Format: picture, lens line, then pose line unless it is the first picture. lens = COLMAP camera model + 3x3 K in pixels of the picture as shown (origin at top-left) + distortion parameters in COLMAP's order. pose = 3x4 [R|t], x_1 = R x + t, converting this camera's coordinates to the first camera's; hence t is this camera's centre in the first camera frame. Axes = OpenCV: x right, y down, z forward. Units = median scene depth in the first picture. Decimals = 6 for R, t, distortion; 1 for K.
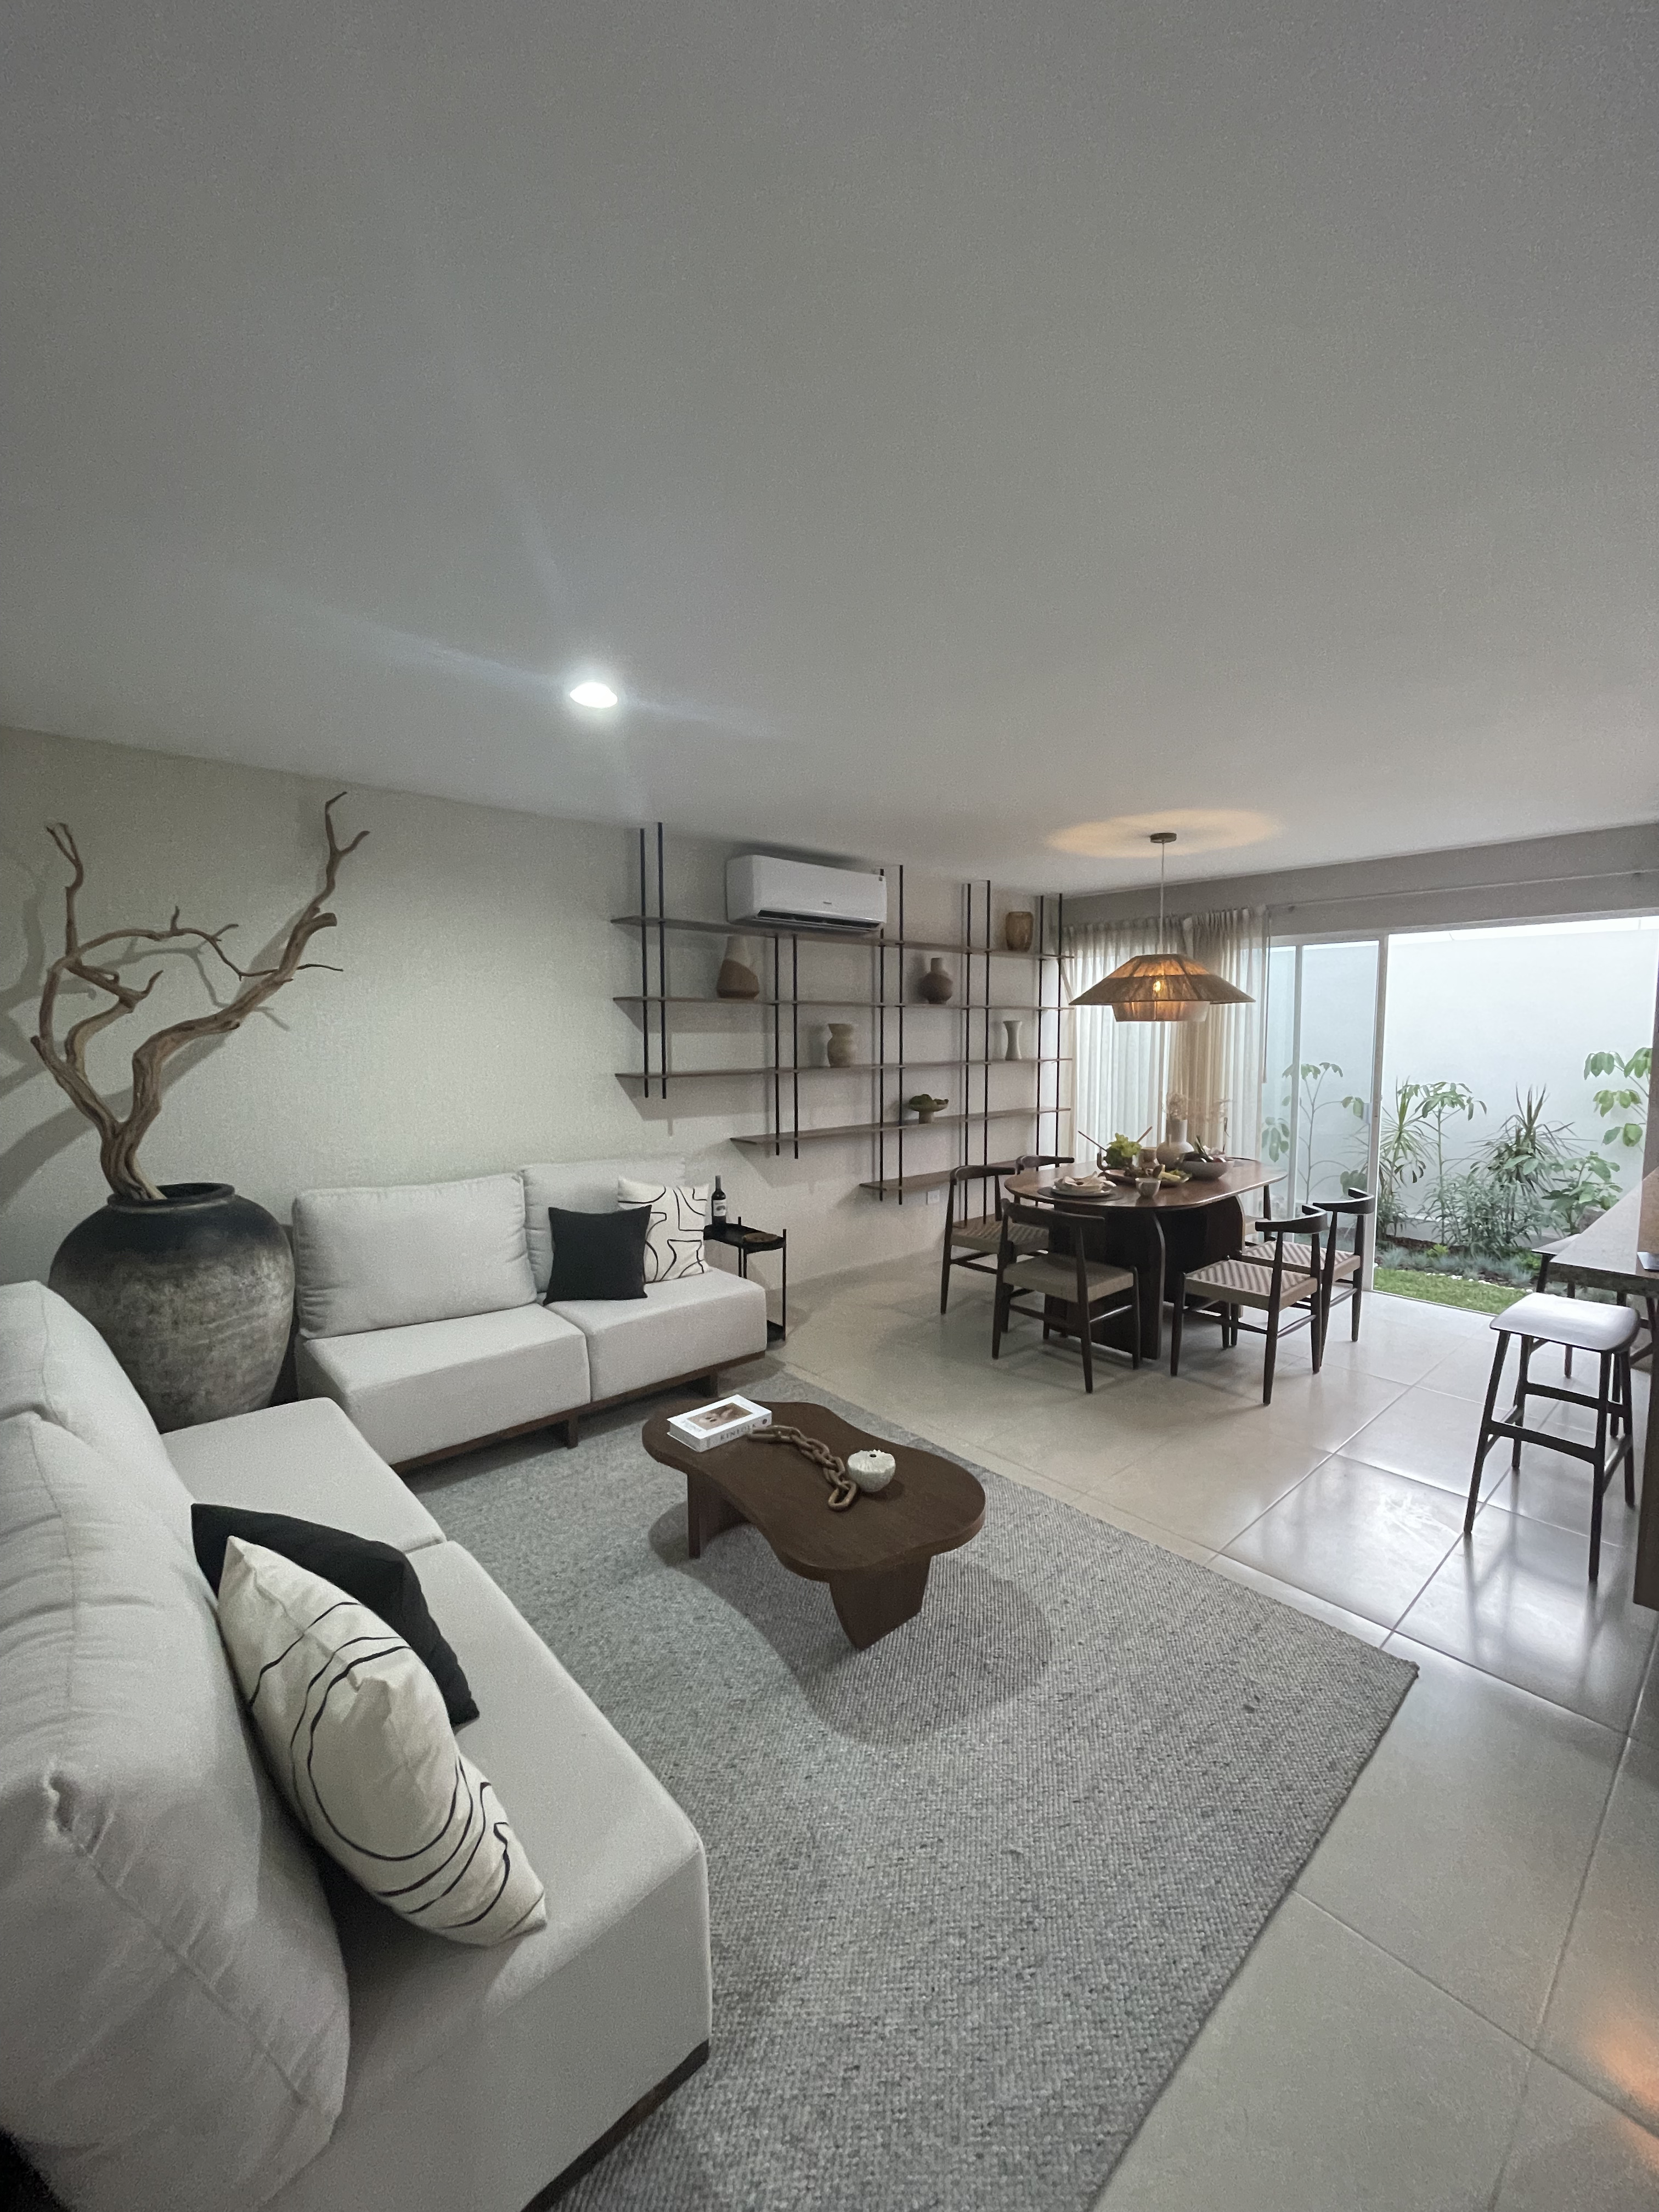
lens RADIAL K [[882.9, 0, 836.9], [0, 882.9, 1092.2], [0, 0, 1]] dist [0.007652, -0.000489]
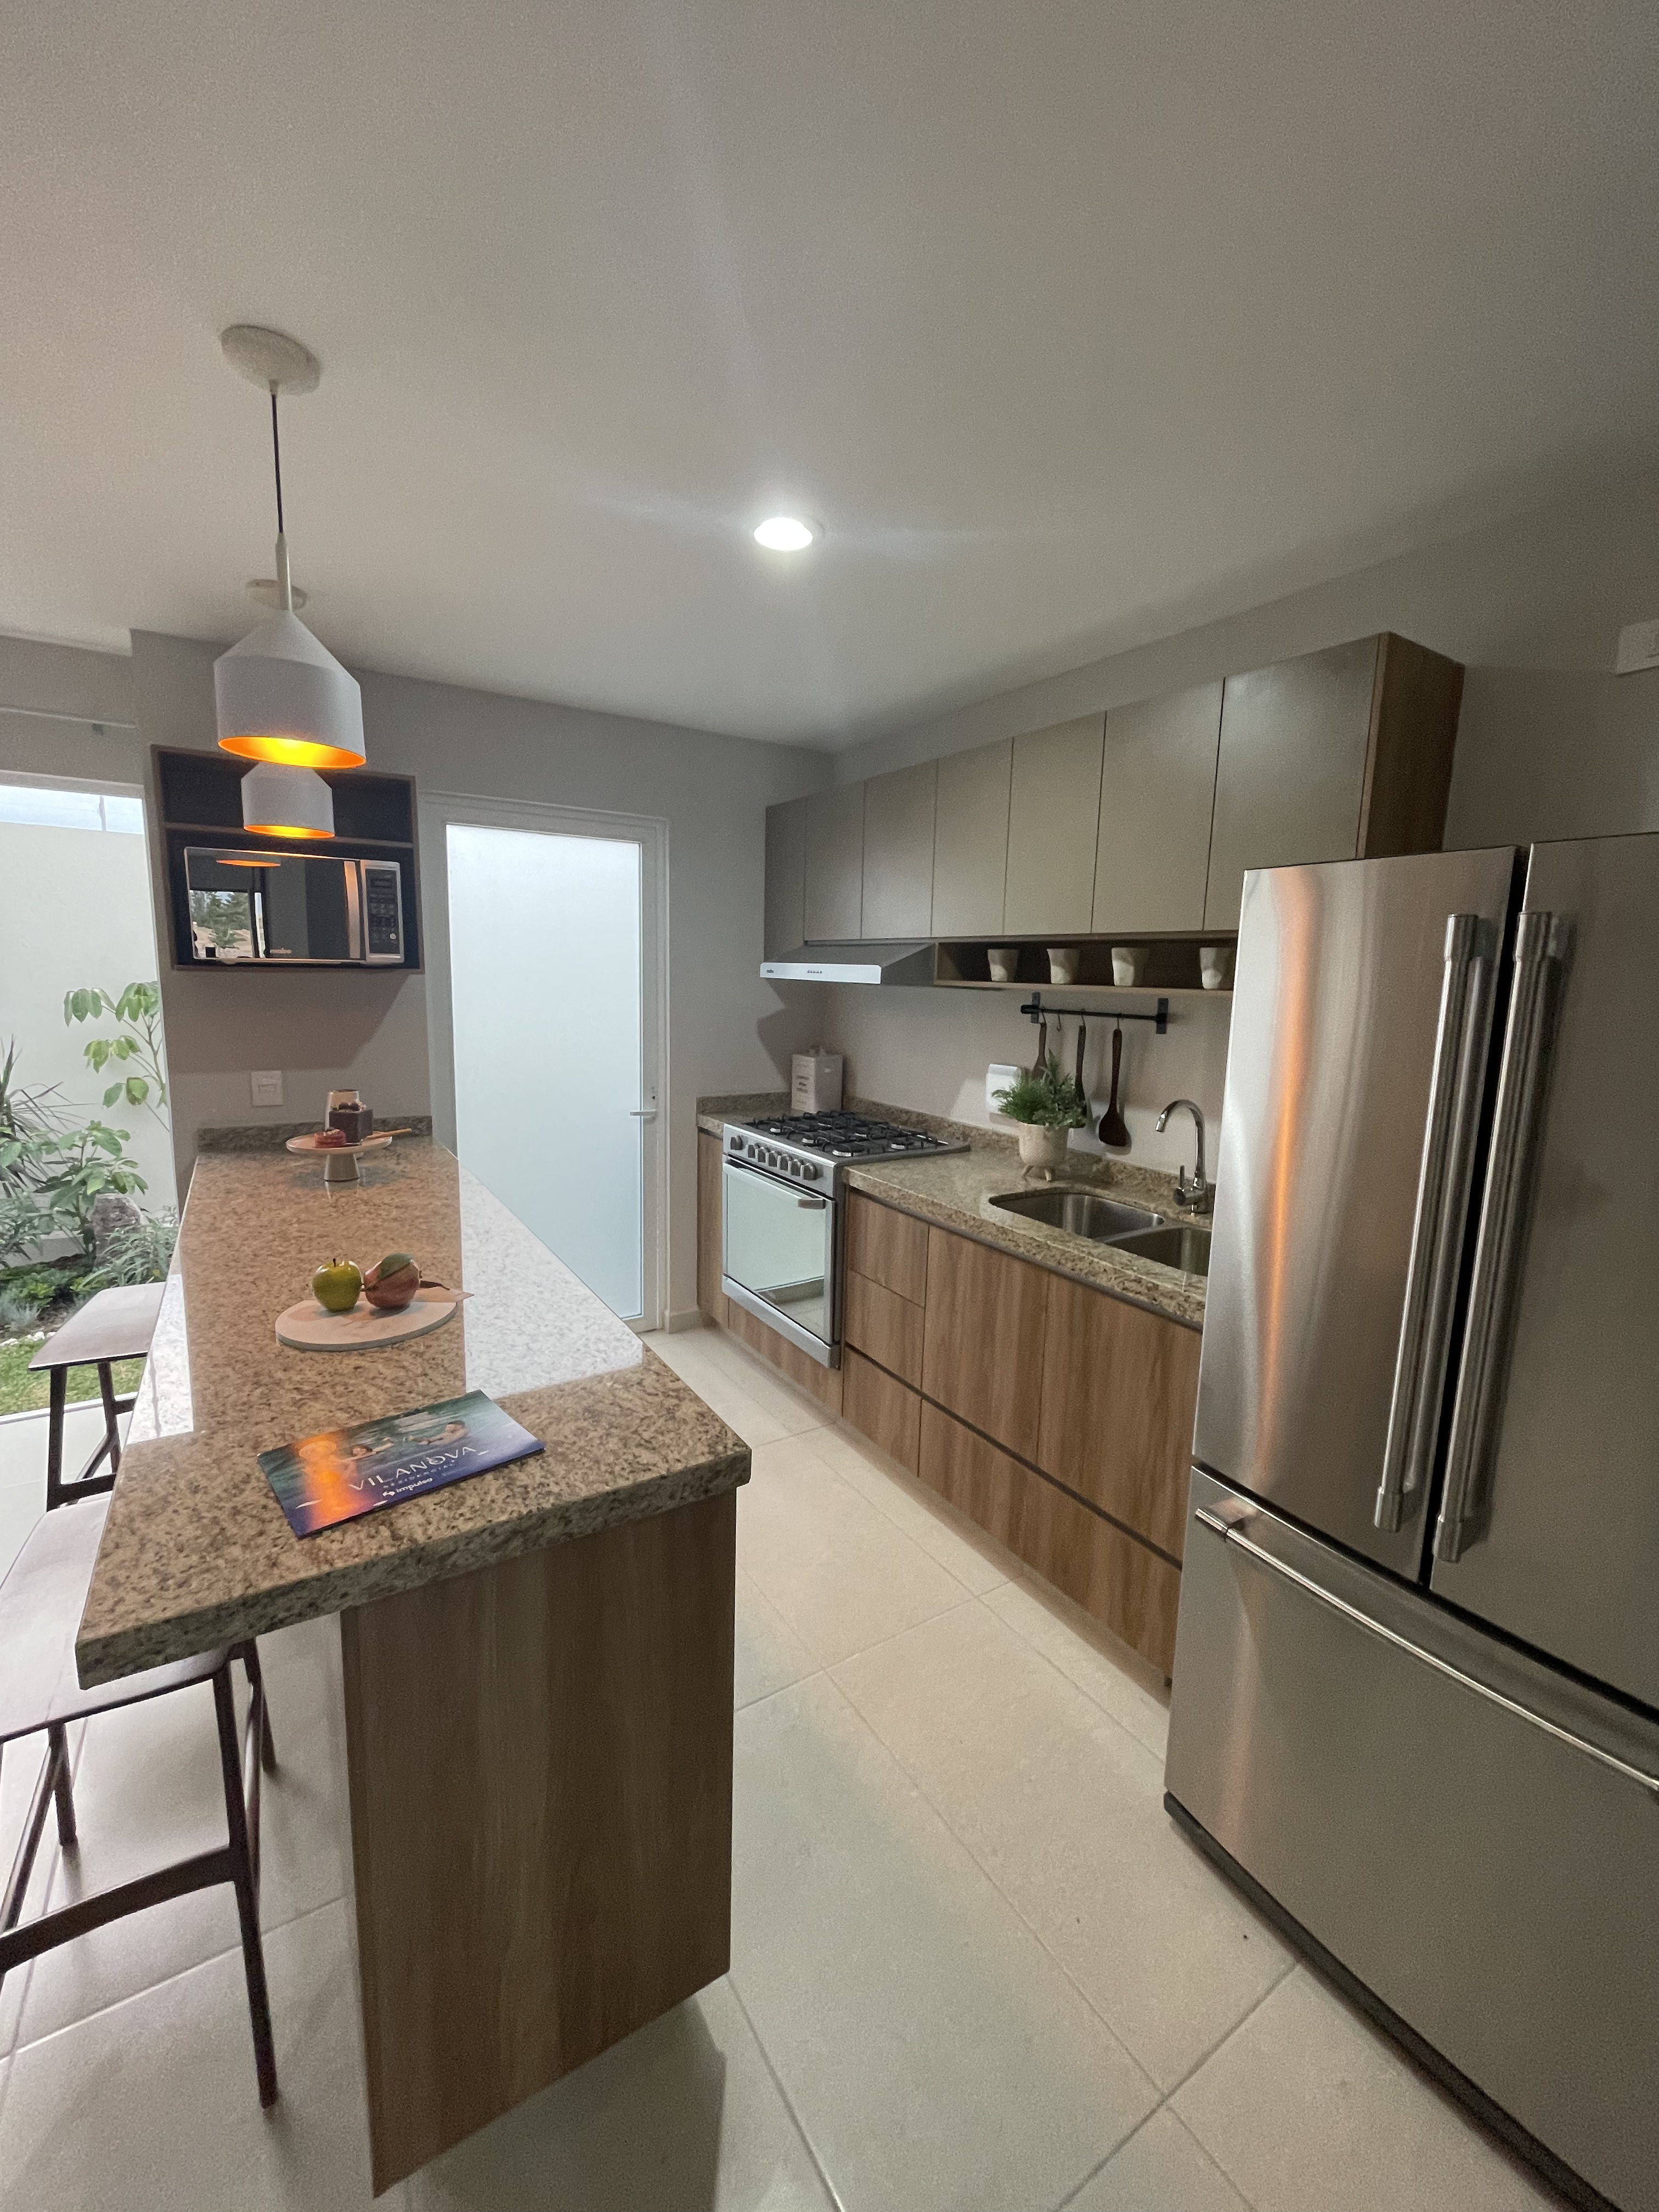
lens RADIAL K [[882.9, 0, 829.7], [0, 882.9, 1098.8], [0, 0, 1]] dist [0.007652, -0.000489]
pose [[0.158085, -0.130662, 0.978742, 0.201418], [0.056849, 0.990766, 0.123085, -0.009240], [-0.985788, 0.036183, 0.164053, 0.243192]]
